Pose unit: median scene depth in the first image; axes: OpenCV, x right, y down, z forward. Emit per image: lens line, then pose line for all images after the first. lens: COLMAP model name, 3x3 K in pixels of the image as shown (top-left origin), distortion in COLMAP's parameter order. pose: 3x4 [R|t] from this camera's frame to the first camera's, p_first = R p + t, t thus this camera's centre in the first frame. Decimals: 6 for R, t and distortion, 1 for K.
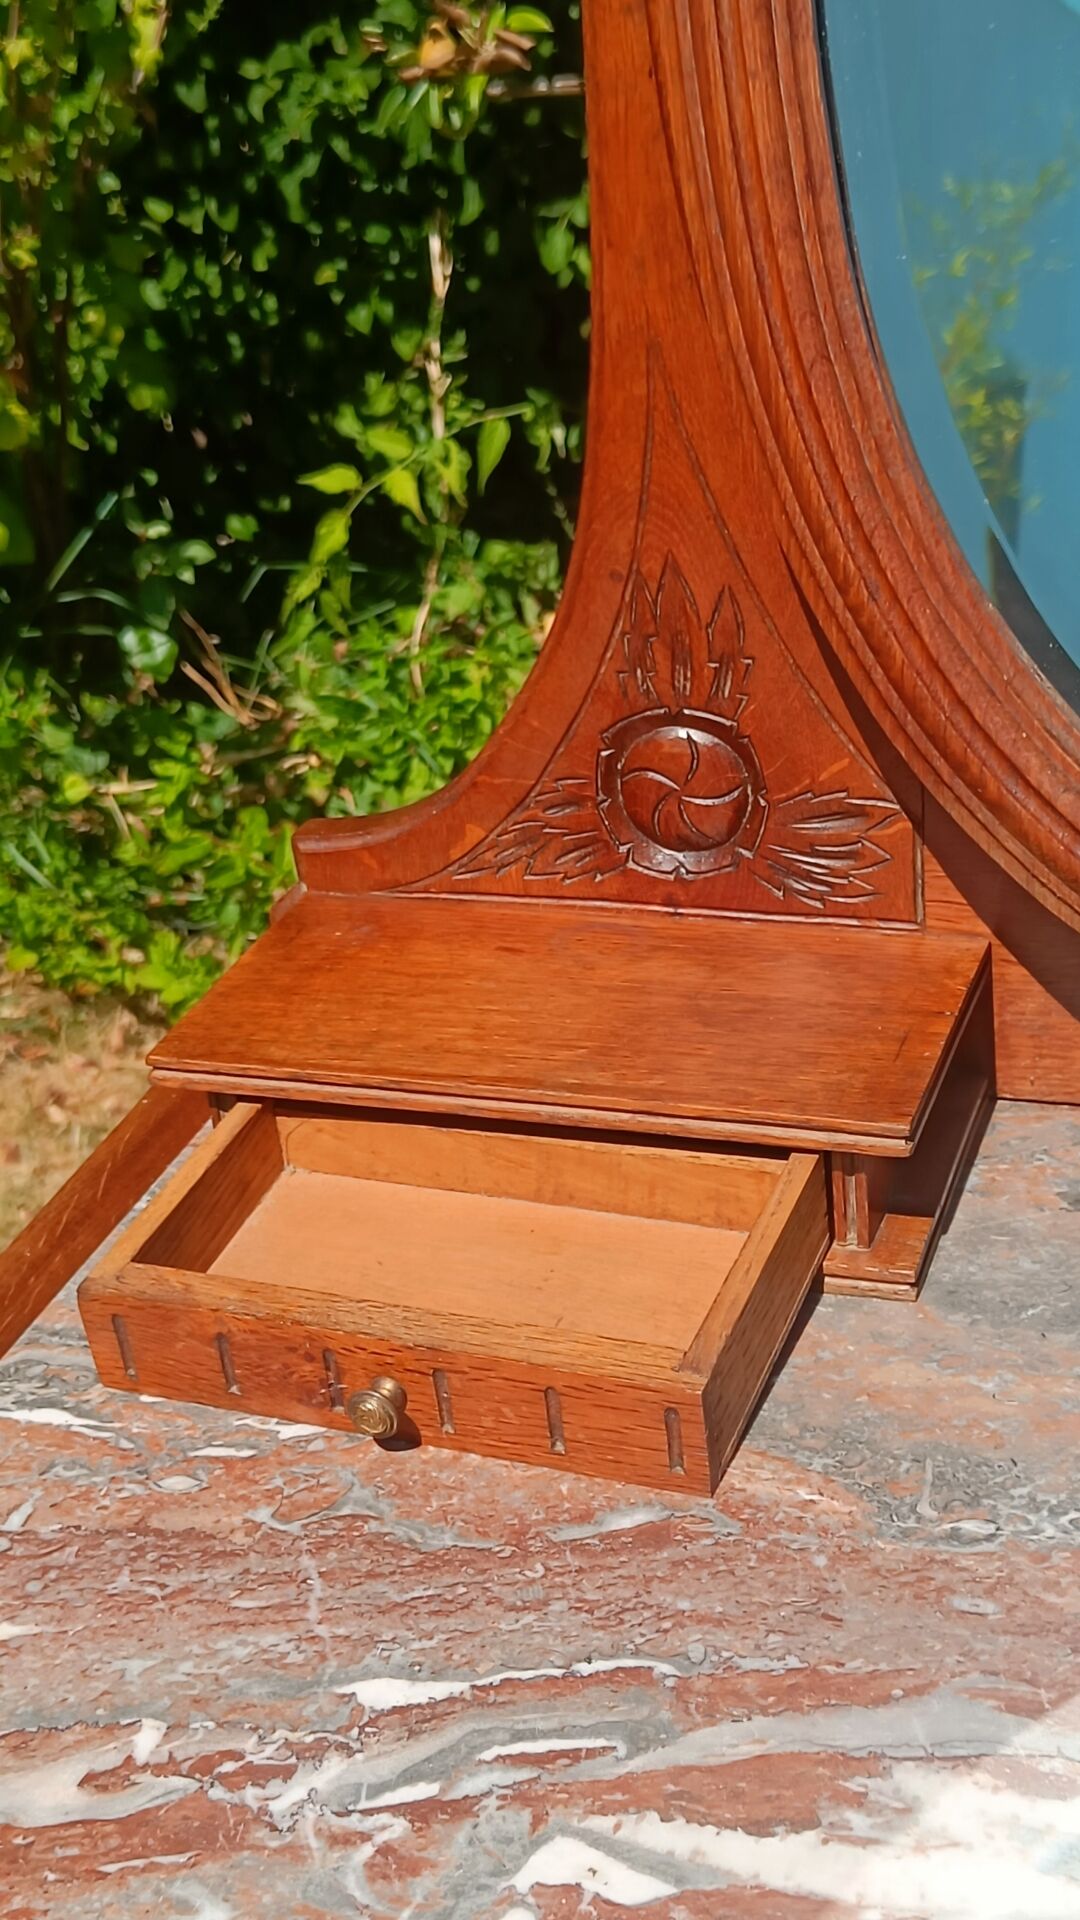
lens RADIAL K [[2666.2, 0, 526.5], [0, 2666.2, 1003.6], [0, 0, 1]] dist [0.076657, 0.000000]
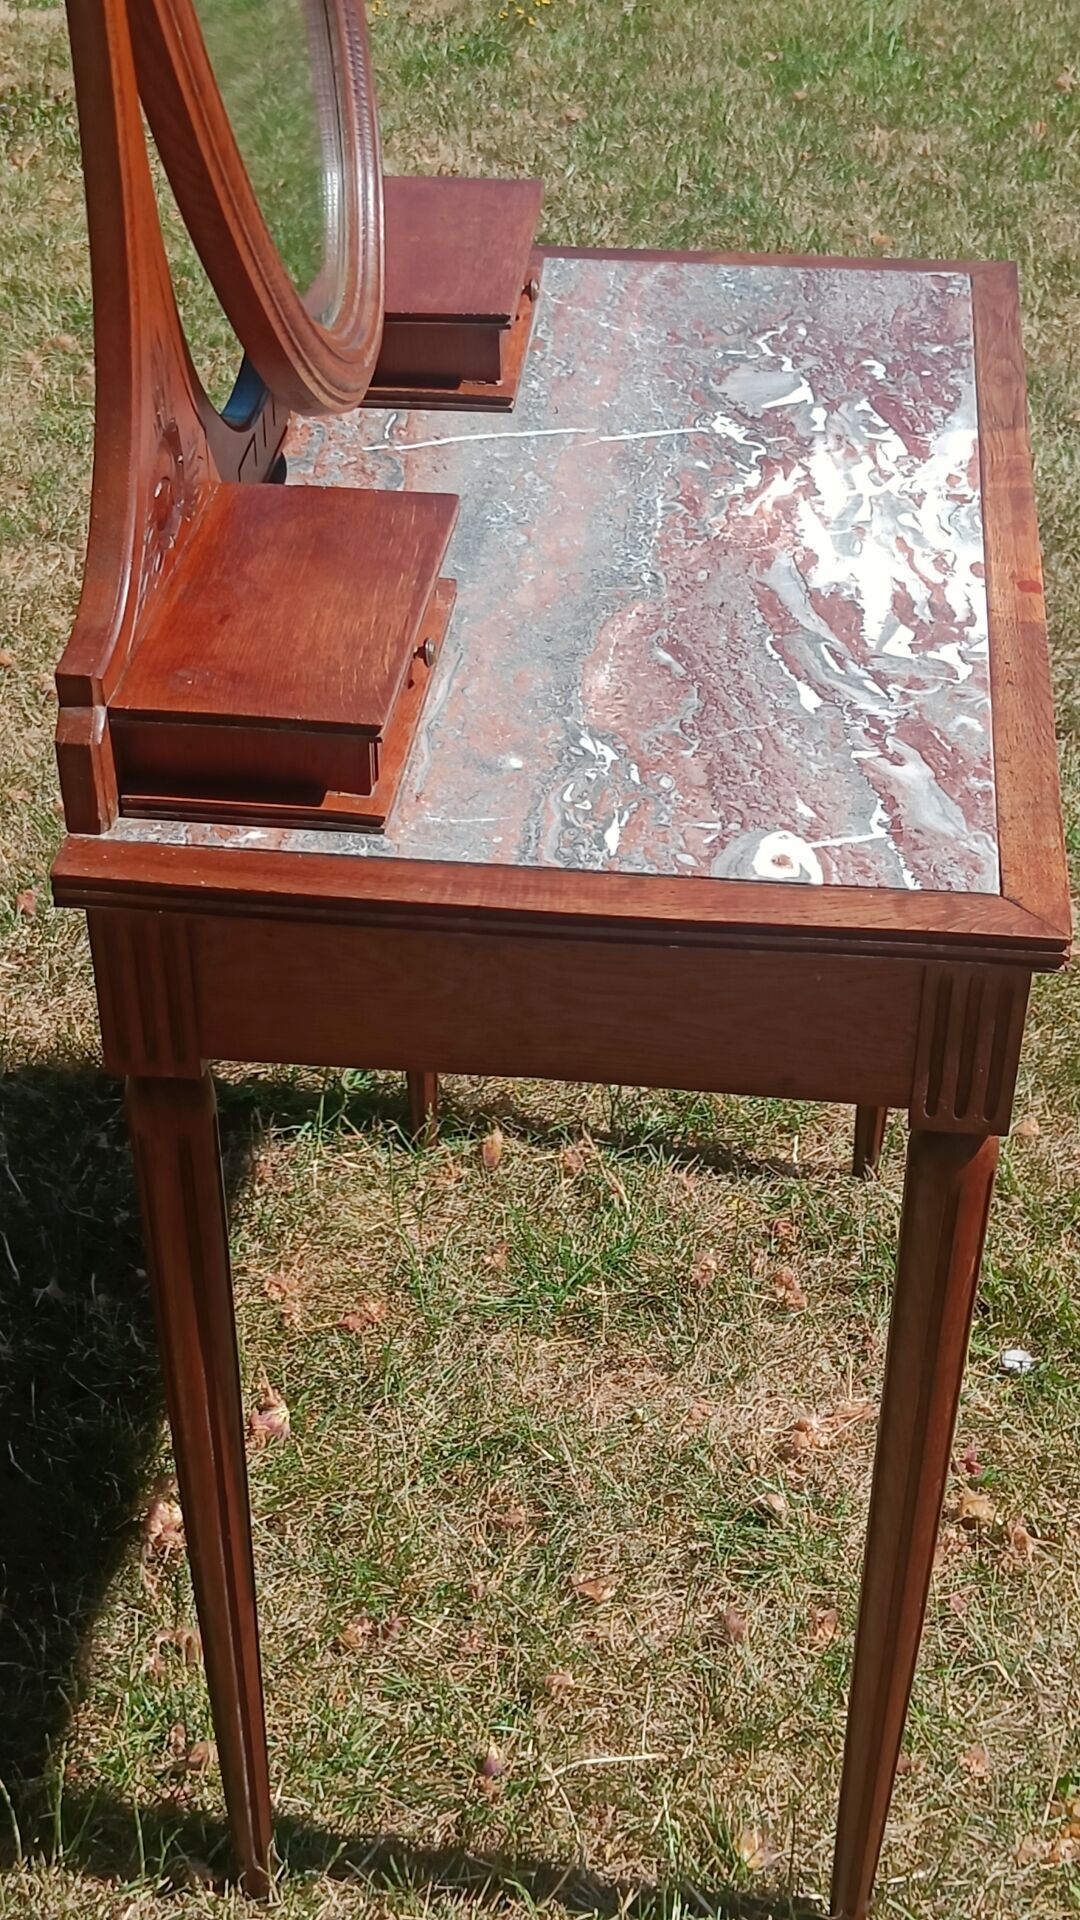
lens RADIAL K [[2666.2, 0, 545.3], [0, 2666.2, 979.9], [0, 0, 1]] dist [0.076657, 0.000000]
pose [[-0.198498, -0.509640, 0.837177, -1.720244], [0.452548, 0.710009, 0.539525, -0.742623], [-0.869367, 0.485957, 0.089701, 1.013054]]
